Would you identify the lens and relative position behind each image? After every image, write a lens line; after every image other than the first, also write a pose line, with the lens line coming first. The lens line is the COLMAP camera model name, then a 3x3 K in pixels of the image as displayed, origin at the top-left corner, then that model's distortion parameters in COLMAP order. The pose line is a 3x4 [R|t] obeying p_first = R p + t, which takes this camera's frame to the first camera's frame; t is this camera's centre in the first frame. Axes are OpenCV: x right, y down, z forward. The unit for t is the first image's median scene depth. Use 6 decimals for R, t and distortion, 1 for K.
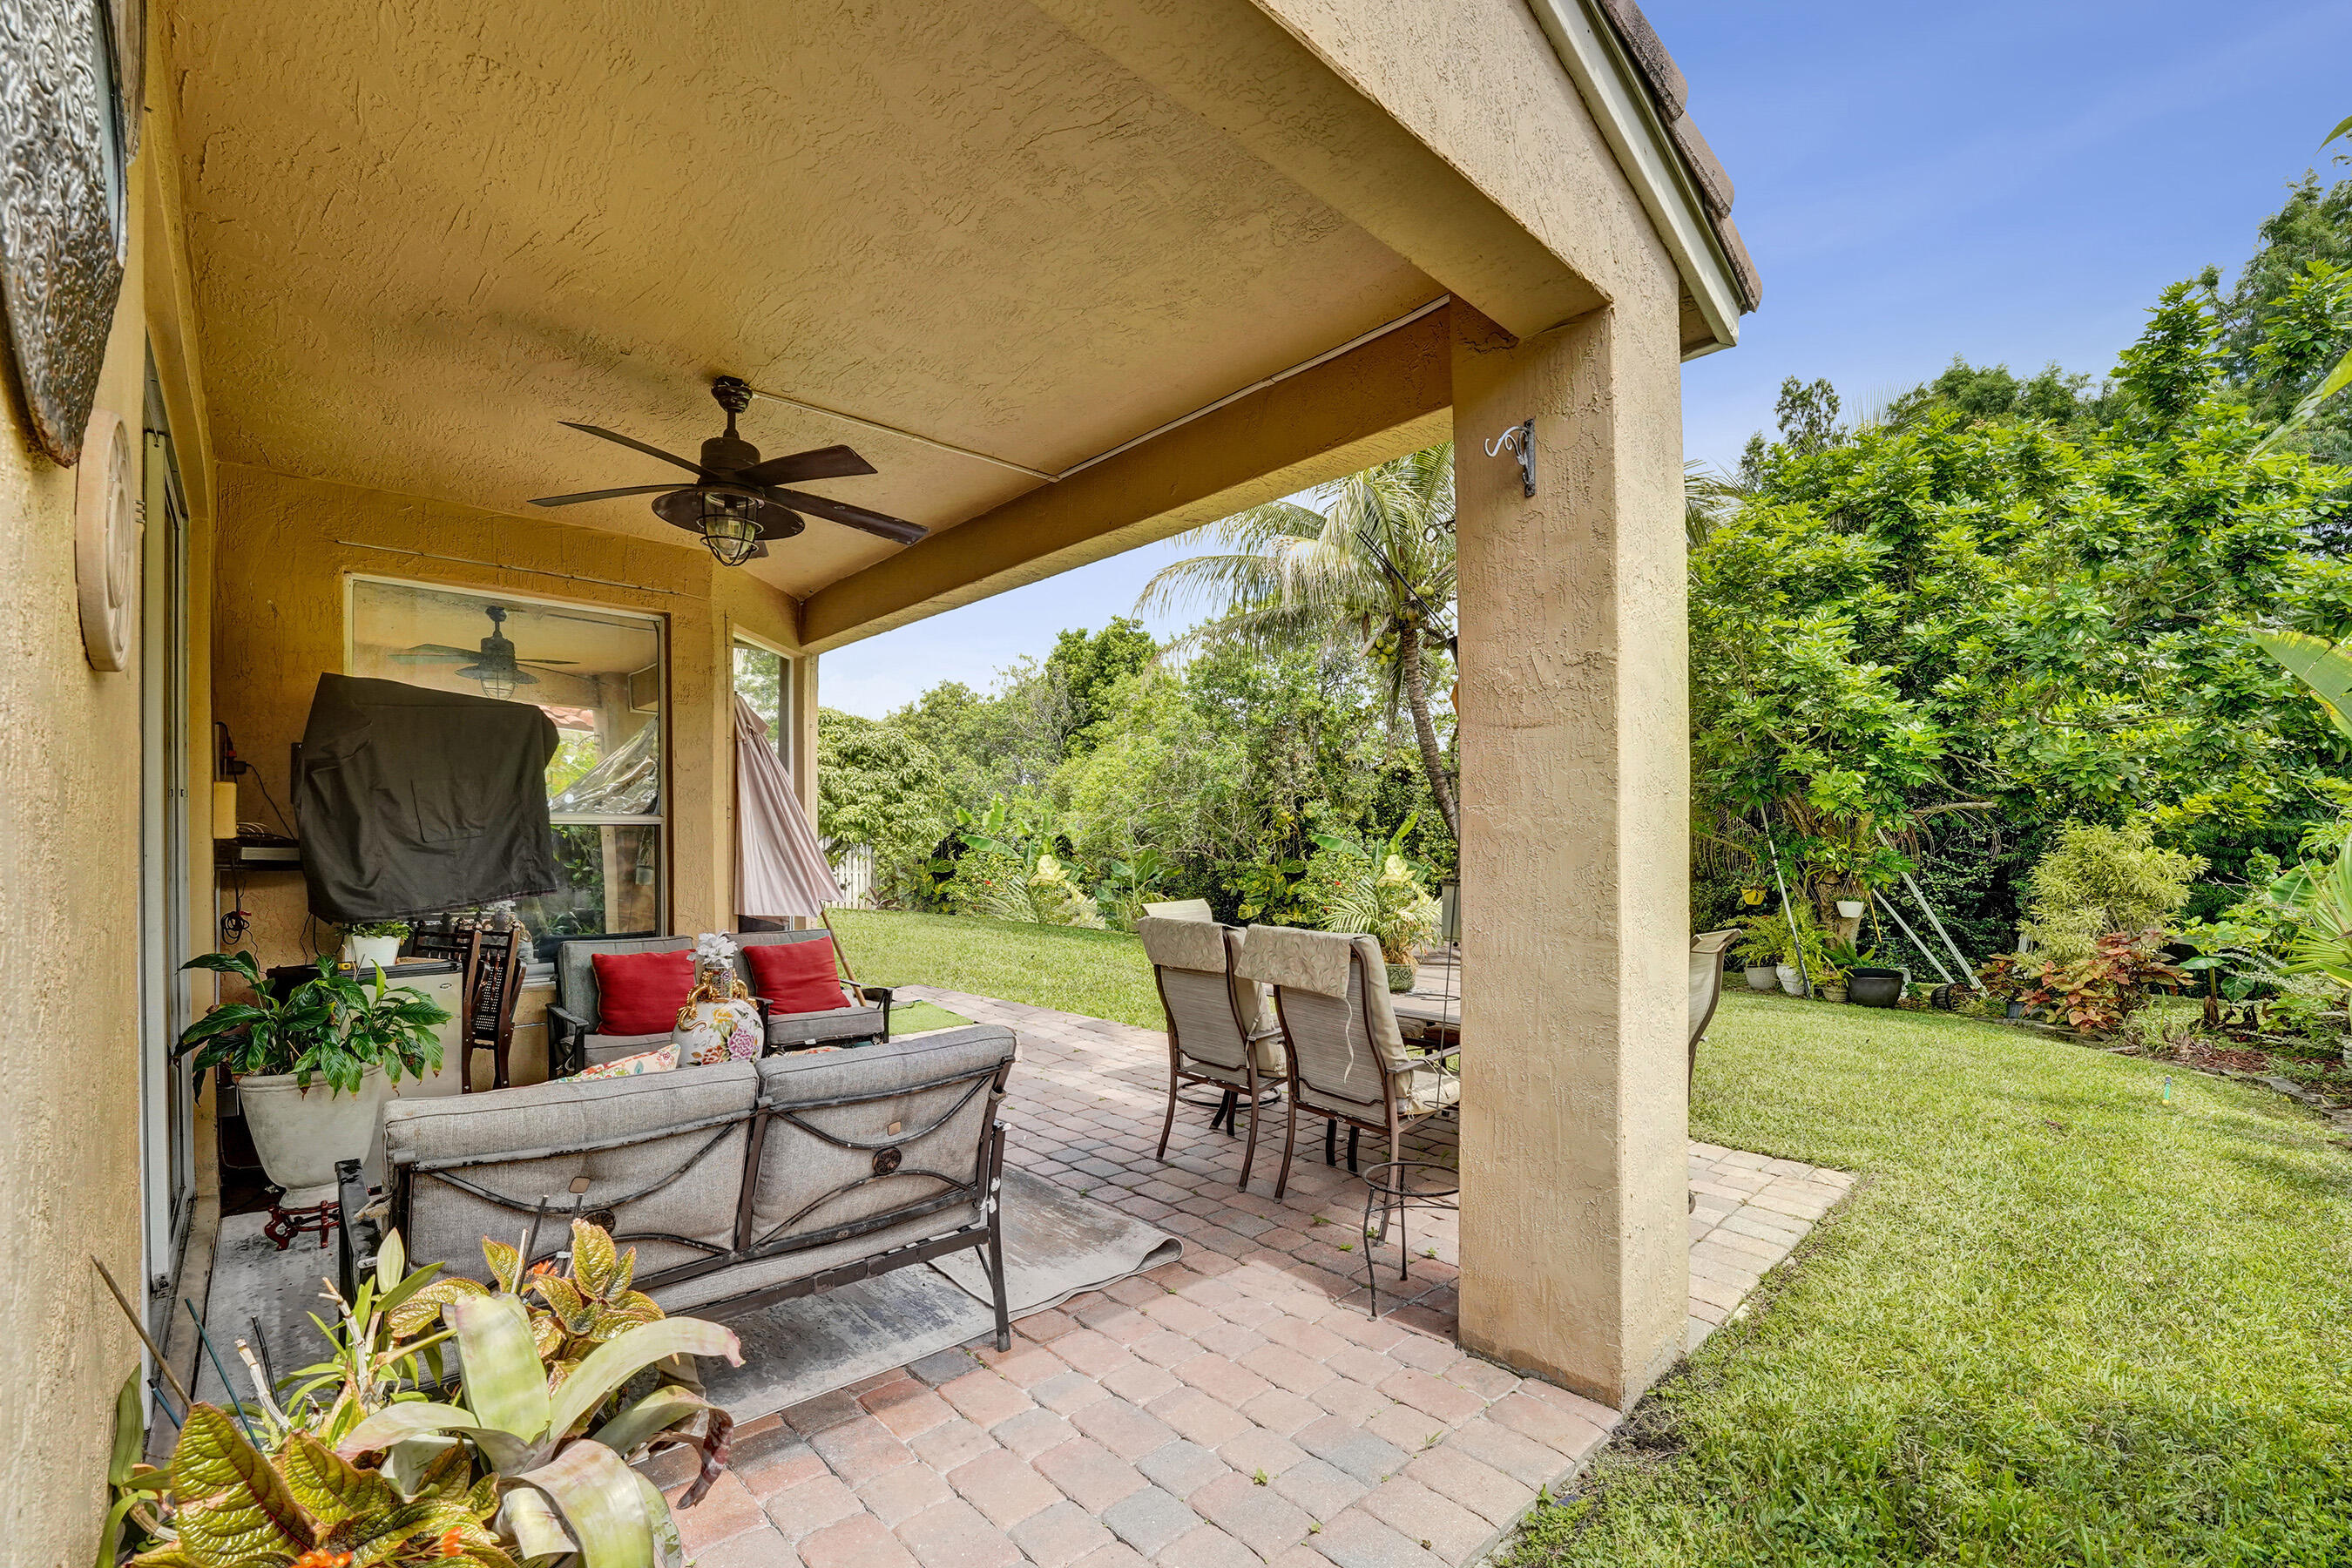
lens RADIAL K [[963.5, 0, 1161.2], [0, 963.5, 843.2], [0, 0, 1]] dist [-0.027169, 0.001666]
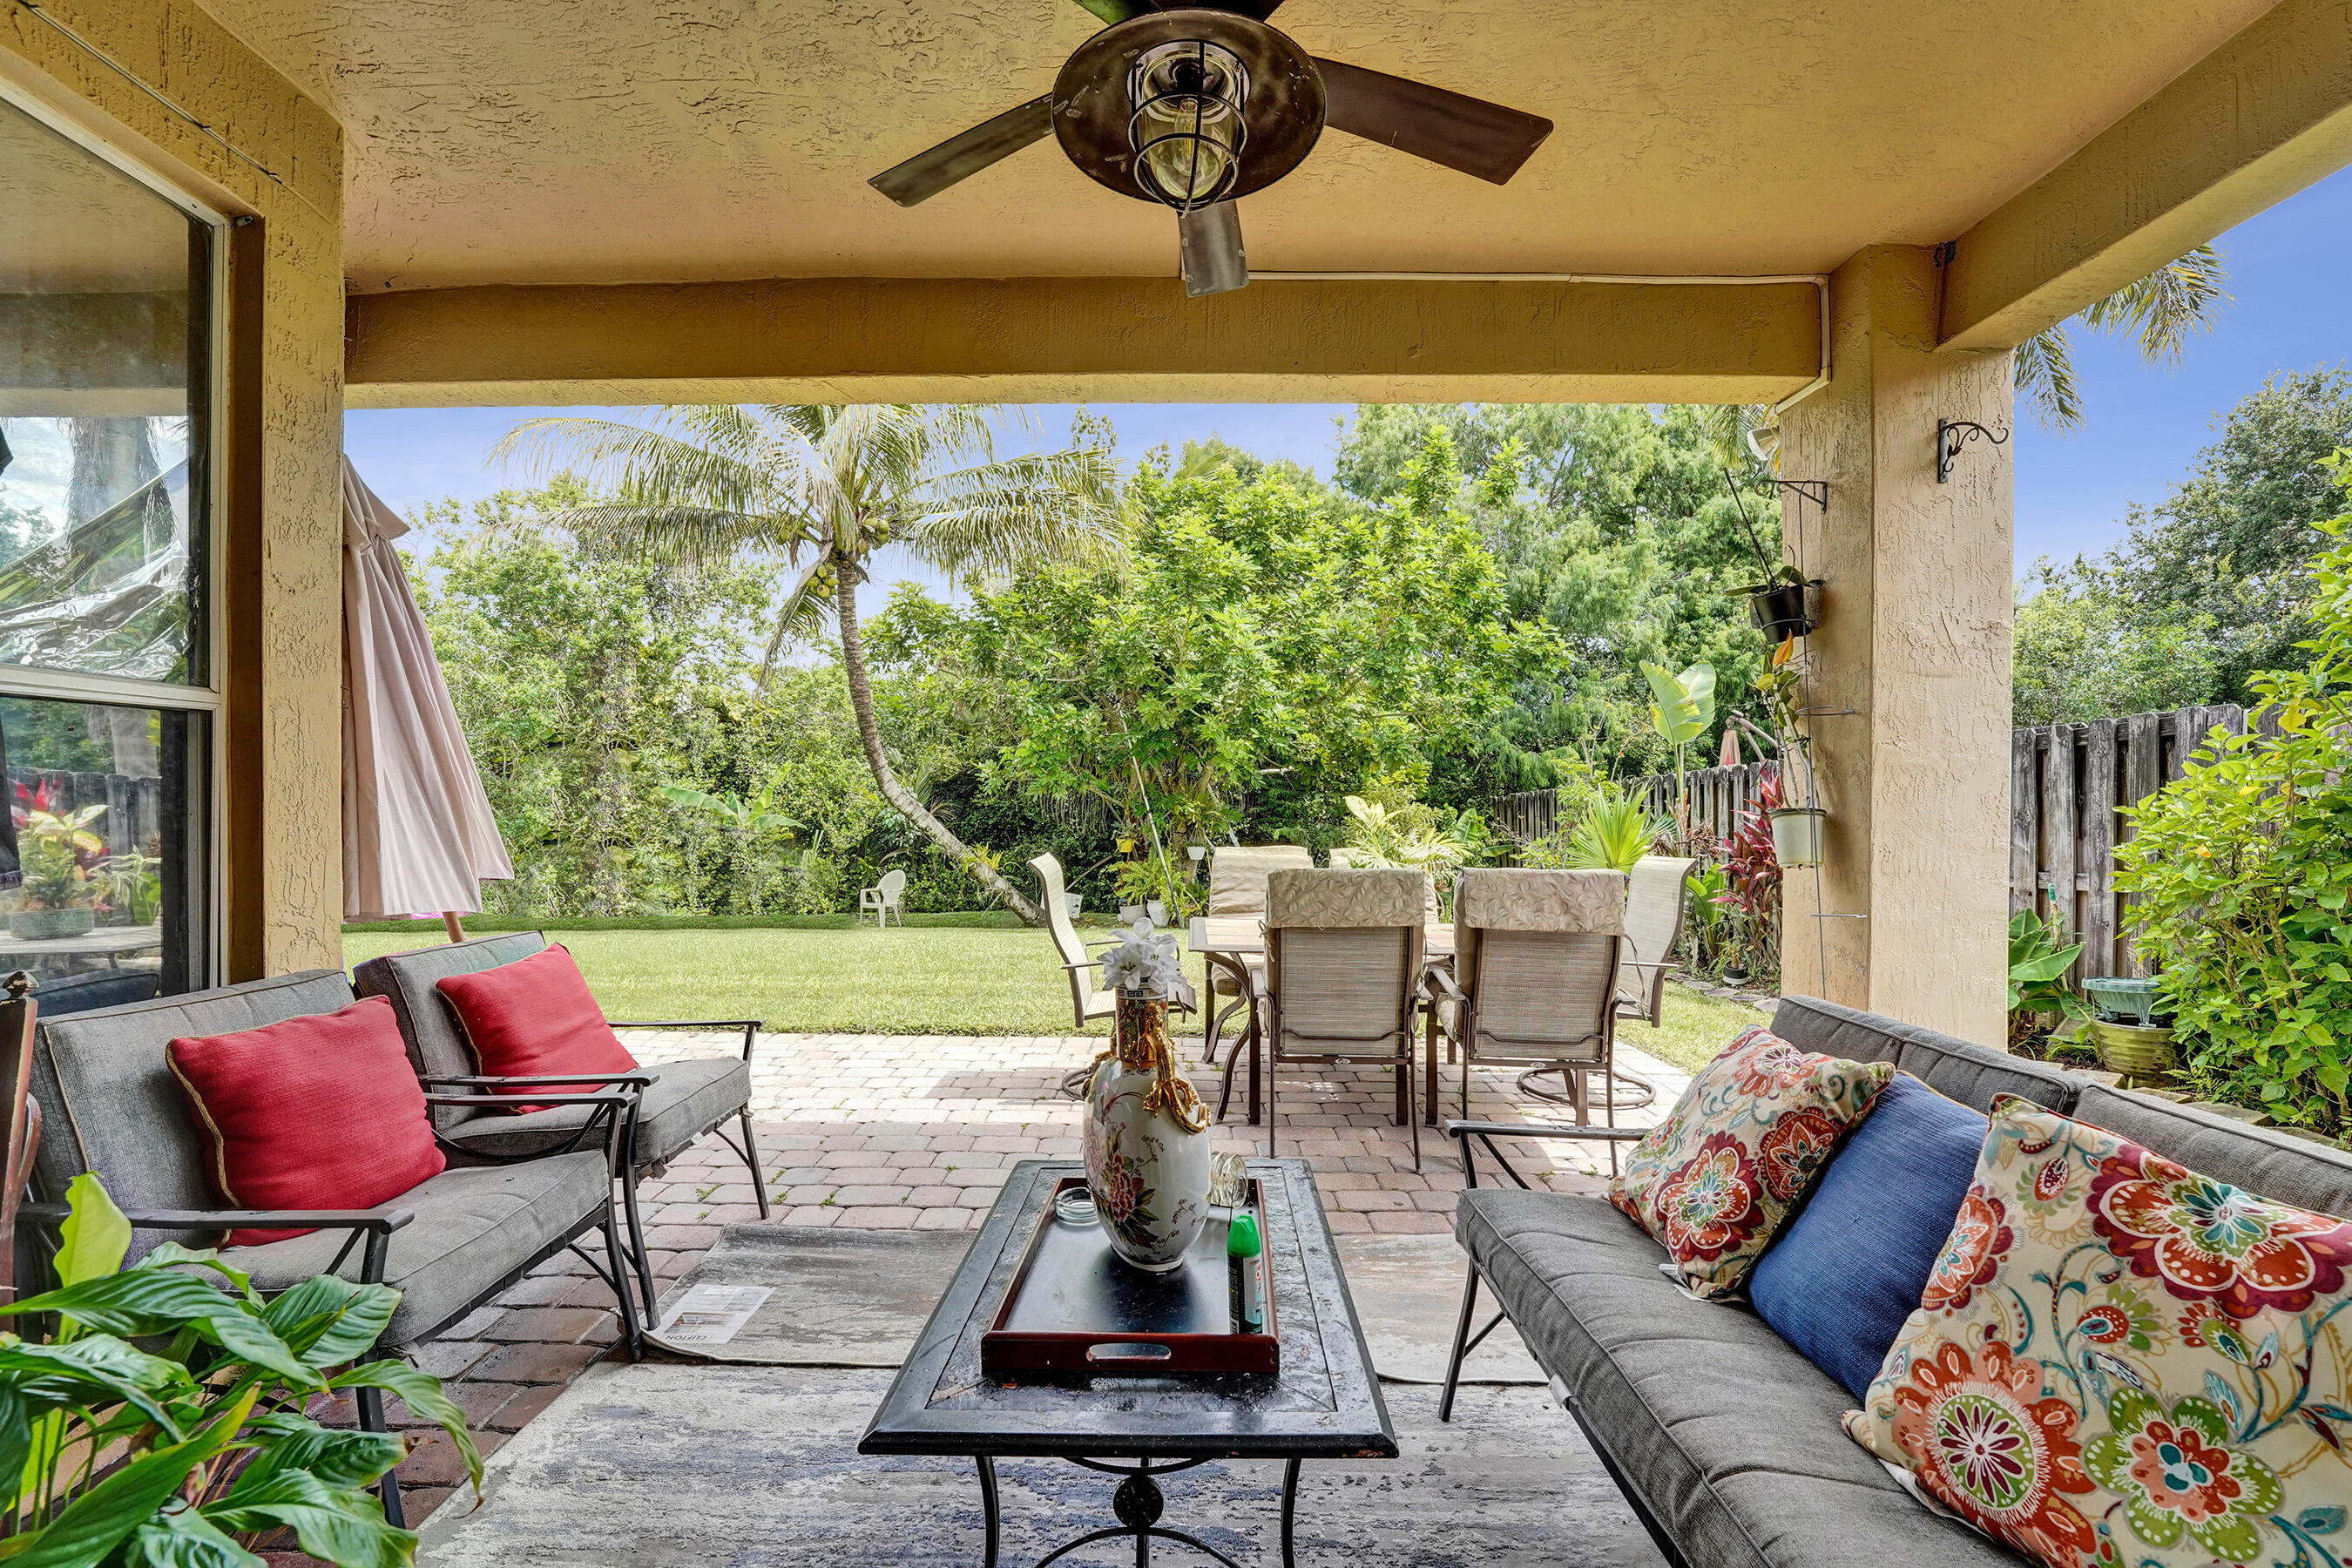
lens RADIAL K [[963.5, 0, 1168.5], [0, 963.5, 798.3], [0, 0, 1]] dist [-0.027169, 0.001666]
pose [[0.685623, 0.007955, 0.727914, -0.511797], [-0.003172, 0.999963, -0.007940, 0.019914], [-0.727950, 0.003135, 0.685623, 0.402939]]
